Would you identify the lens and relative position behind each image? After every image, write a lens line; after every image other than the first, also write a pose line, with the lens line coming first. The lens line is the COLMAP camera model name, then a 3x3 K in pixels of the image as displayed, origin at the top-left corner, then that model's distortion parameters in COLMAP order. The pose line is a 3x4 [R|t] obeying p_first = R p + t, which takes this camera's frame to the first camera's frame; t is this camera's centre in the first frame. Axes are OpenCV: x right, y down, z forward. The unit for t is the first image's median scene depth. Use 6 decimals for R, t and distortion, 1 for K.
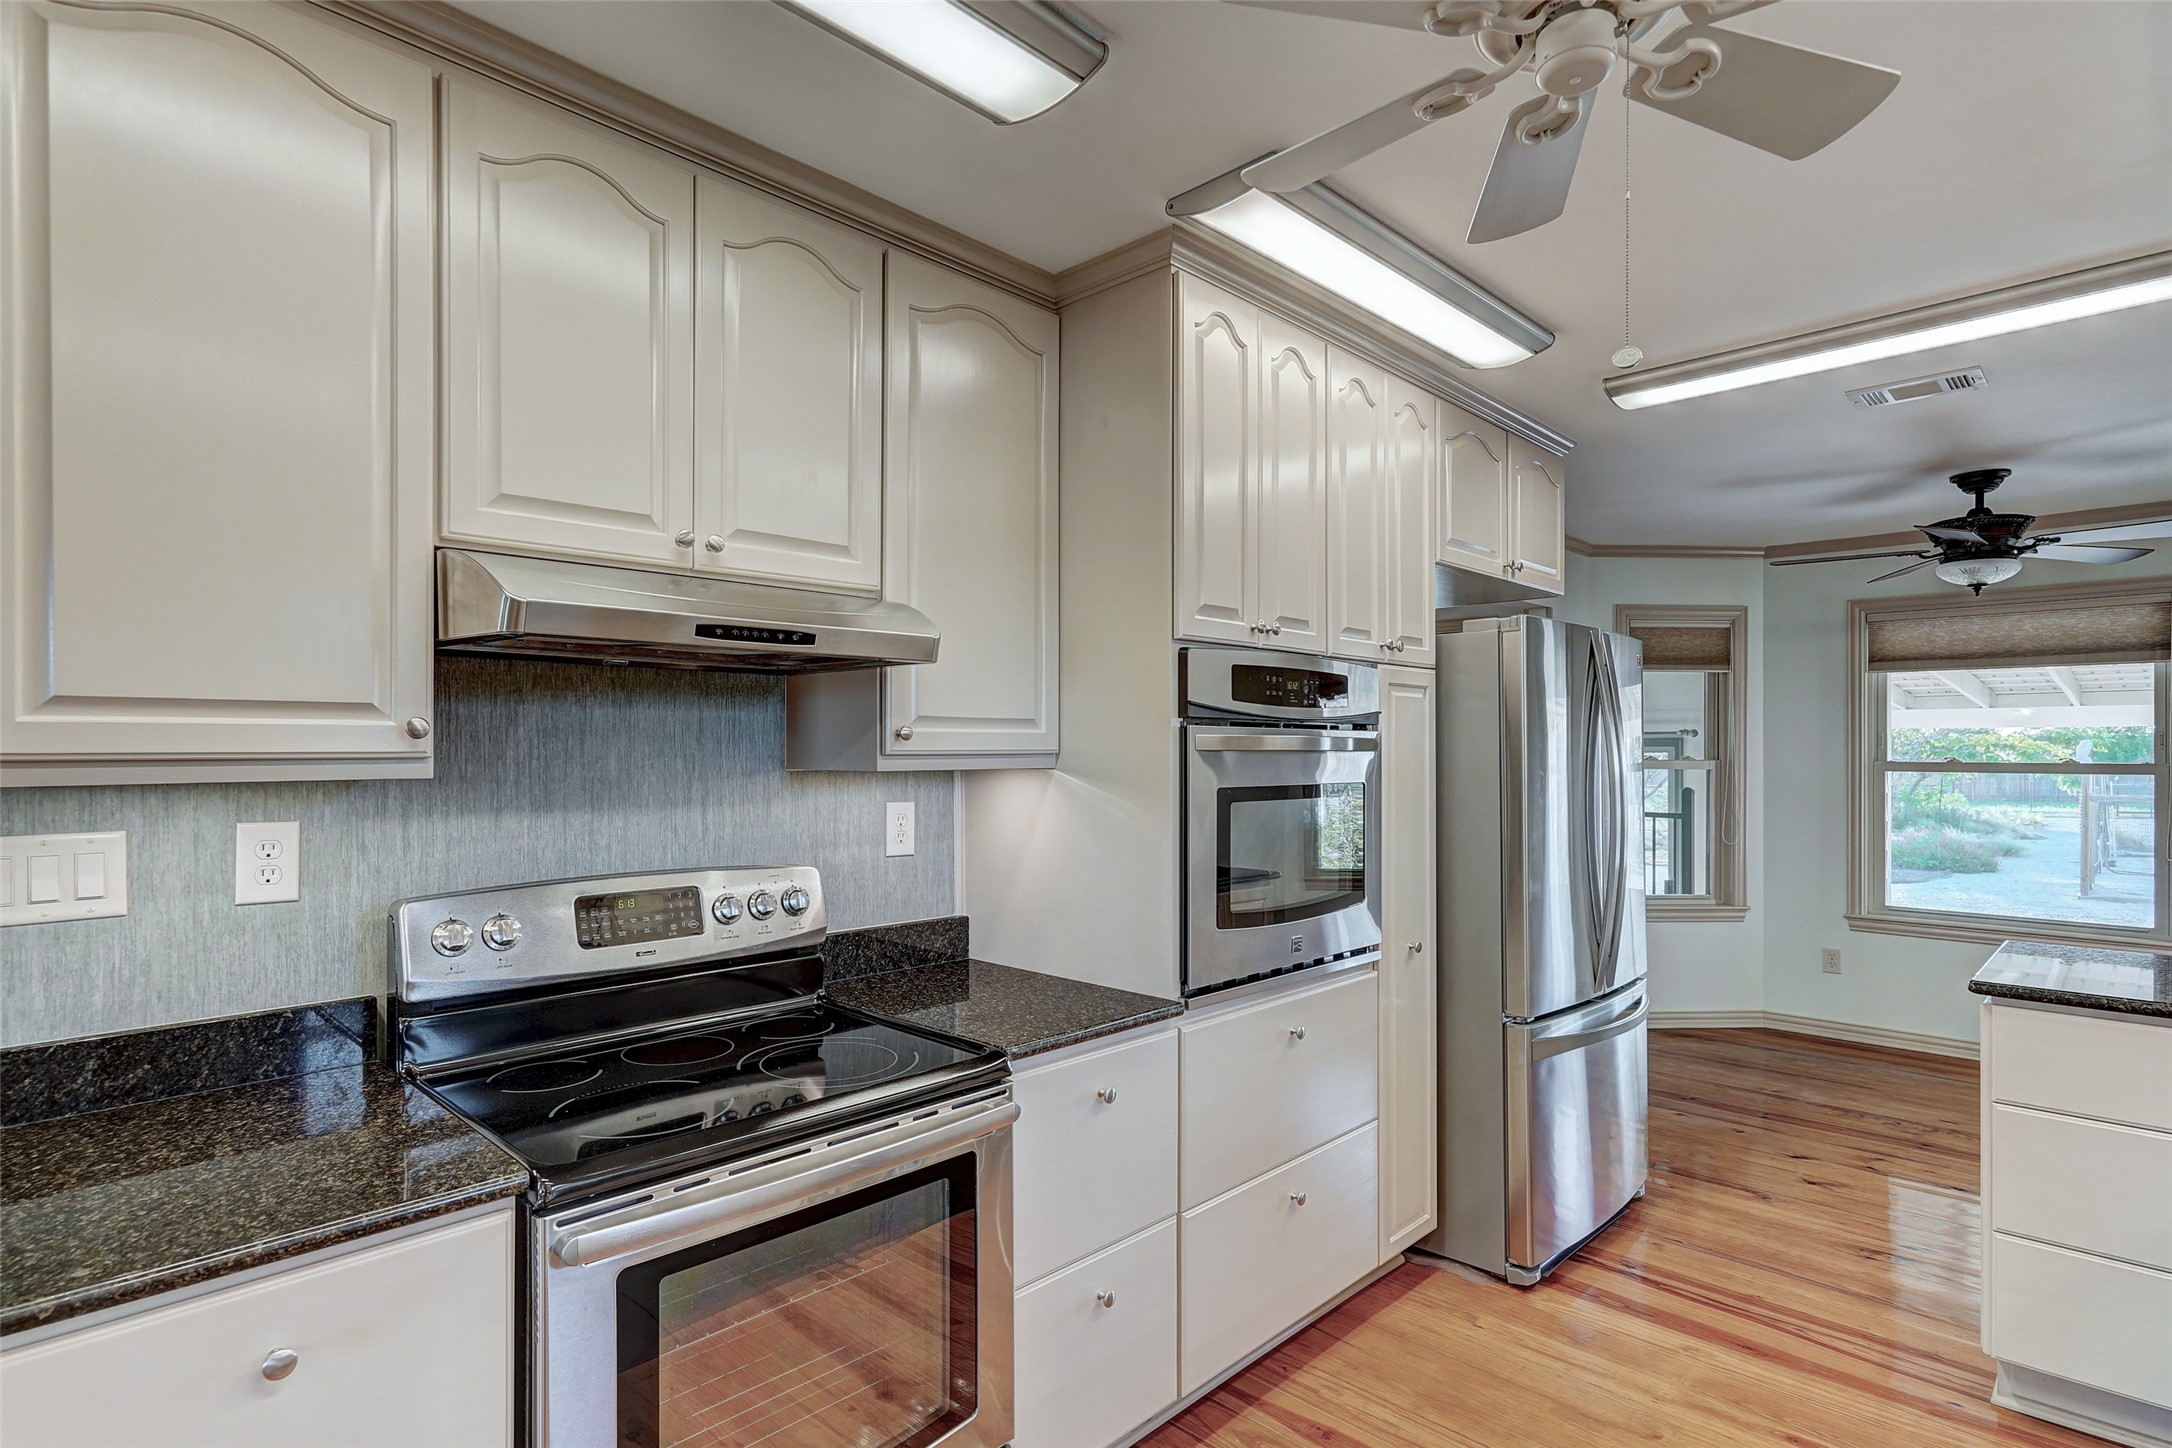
lens RADIAL K [[1086.9, 0, 1079.9], [0, 1086.9, 749.0], [0, 0, 1]] dist [-0.001461, -0.000247]
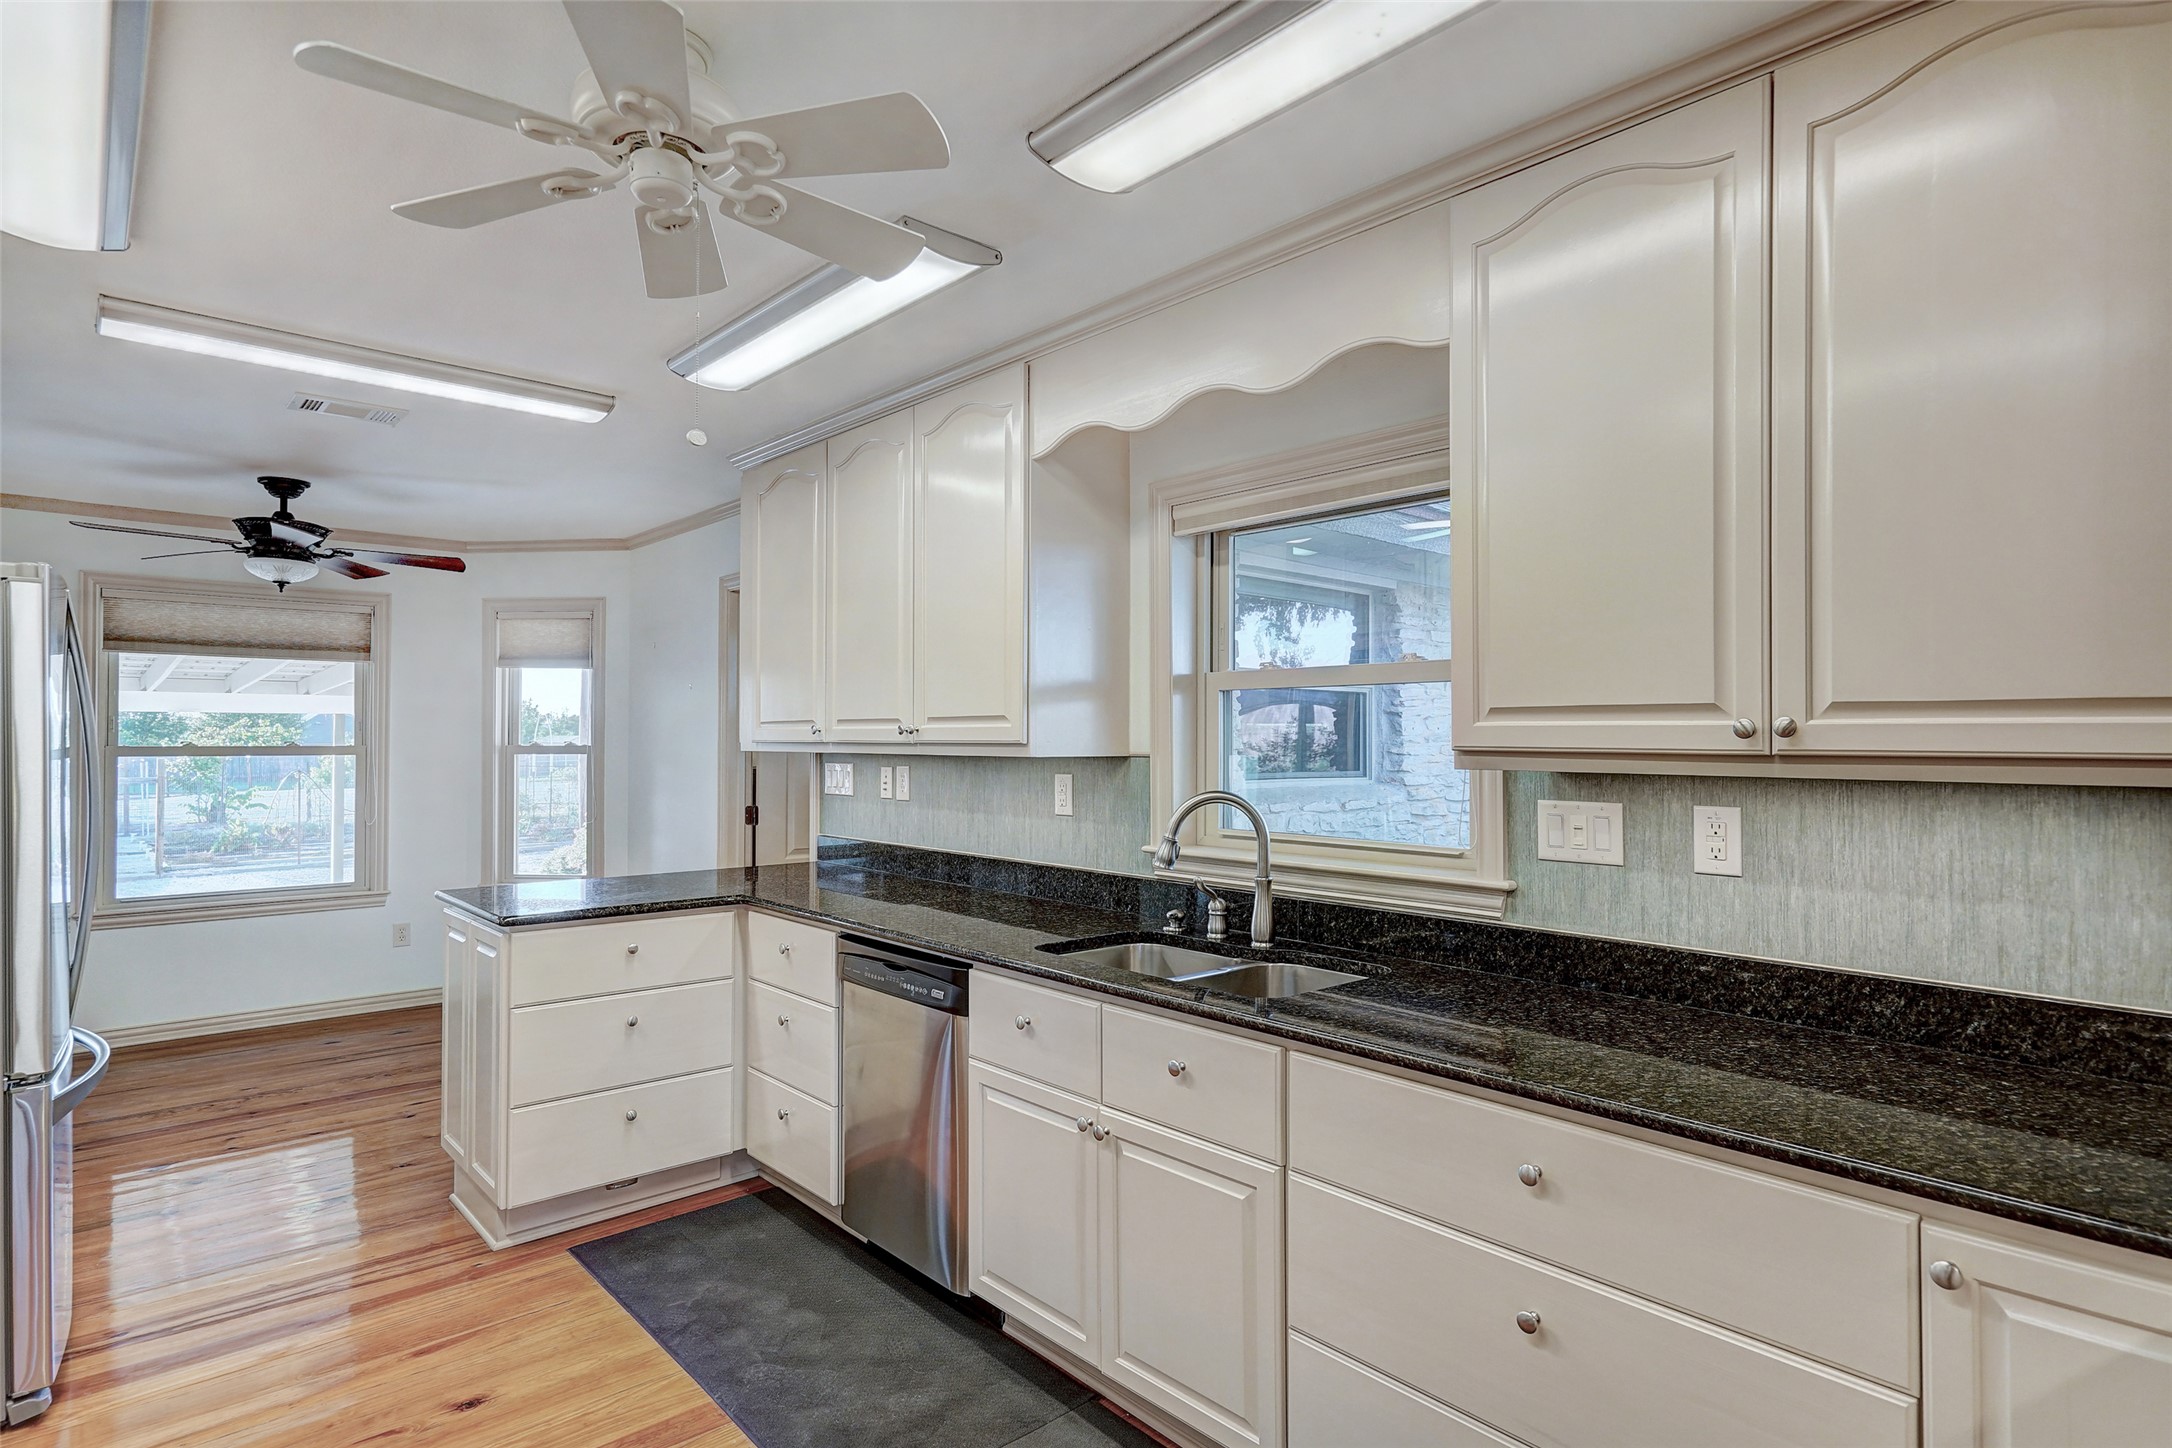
lens RADIAL K [[1120.6, 0, 1086.0], [0, 1120.6, 724.0], [0, 0, 1]] dist [-0.000647, -0.000192]
pose [[0.056746, 0.011276, 0.998325, -0.256889], [-0.003305, 0.999933, -0.011106, 0.000122], [-0.998383, -0.002669, 0.056780, 0.140889]]
